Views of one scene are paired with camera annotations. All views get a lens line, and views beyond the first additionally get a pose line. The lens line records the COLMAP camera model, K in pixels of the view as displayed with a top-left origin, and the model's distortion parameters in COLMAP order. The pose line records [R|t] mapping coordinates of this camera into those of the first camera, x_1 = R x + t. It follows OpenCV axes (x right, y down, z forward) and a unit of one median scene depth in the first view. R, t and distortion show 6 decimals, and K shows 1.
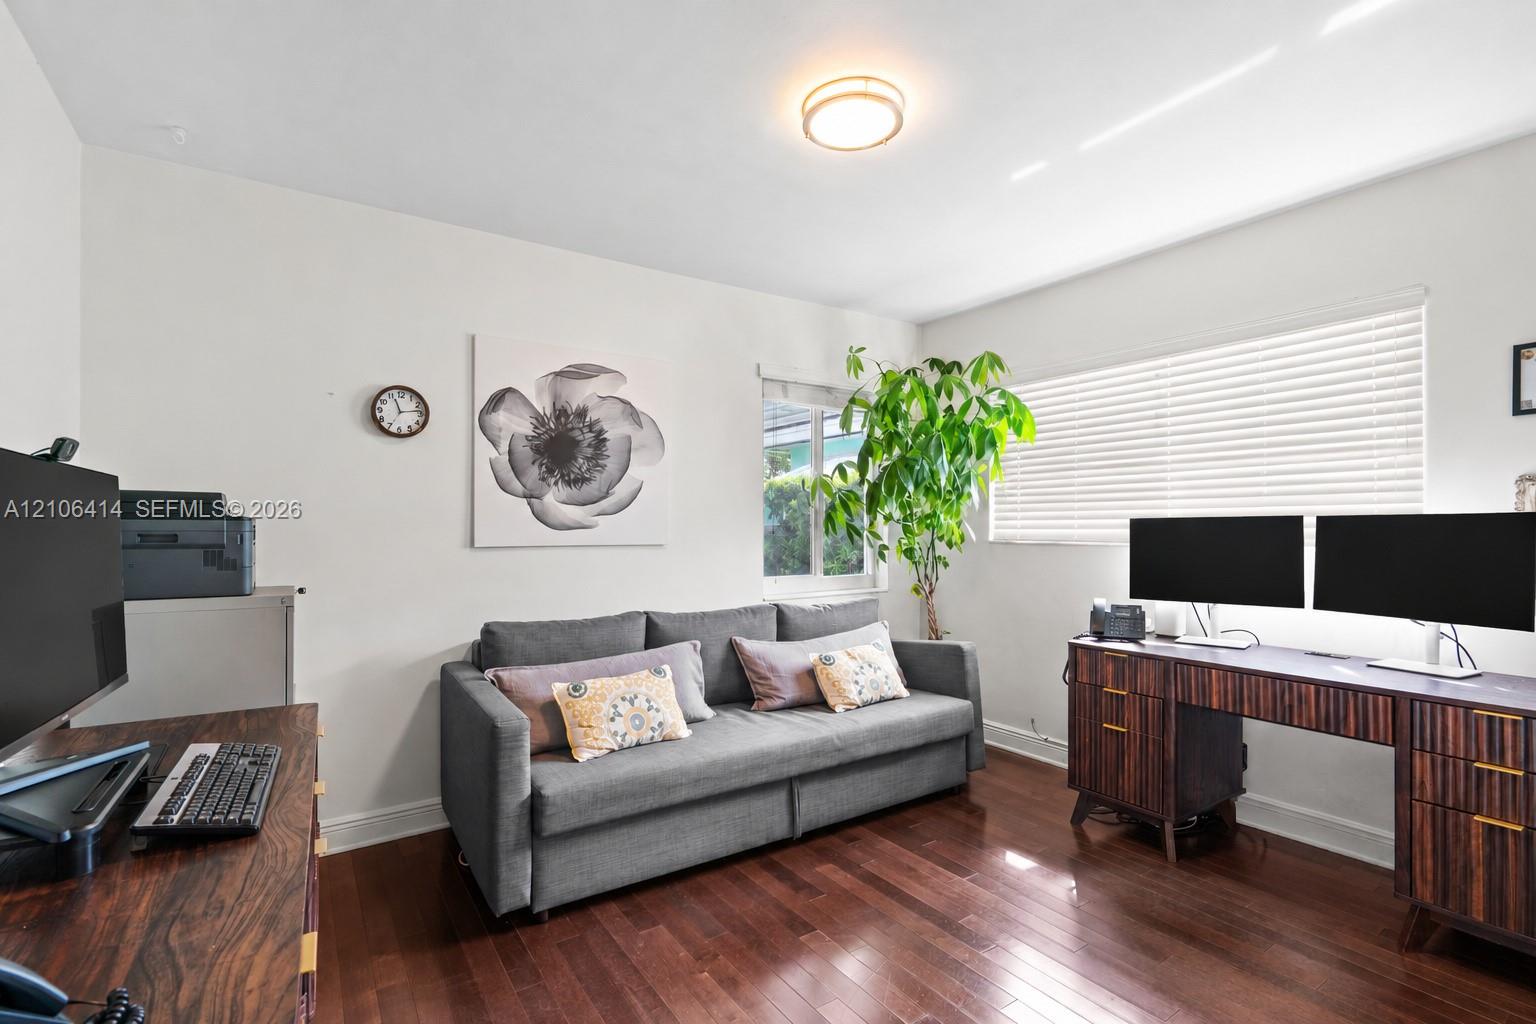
lens RADIAL K [[691.6, 0, 766.5], [0, 691.6, 520.0], [0, 0, 1]] dist [0.001340, 0.000369]
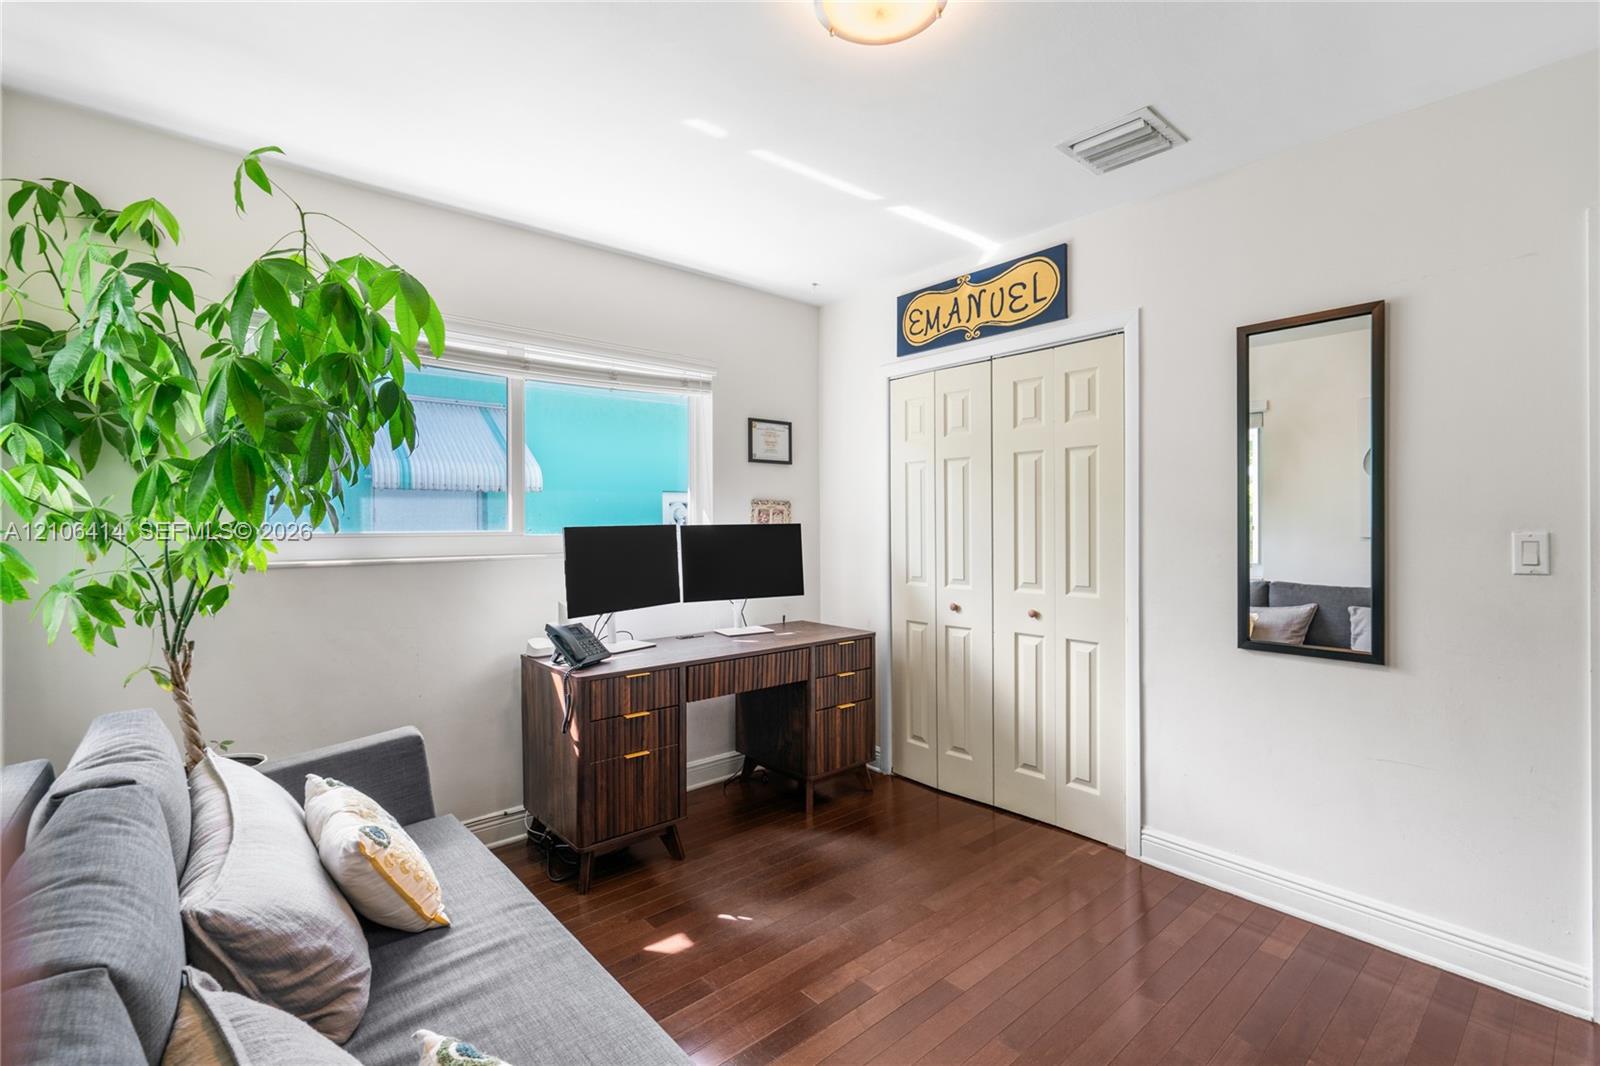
lens RADIAL K [[727.8, 0, 799.2], [0, 727.8, 527.1], [0, 0, 1]] dist [-0.004677, 0.001944]
pose [[-0.107921, -0.010697, 0.994102, -0.550496], [-0.008893, 0.999912, 0.009795, -0.019283], [-0.994120, -0.007783, -0.108007, 1.003571]]
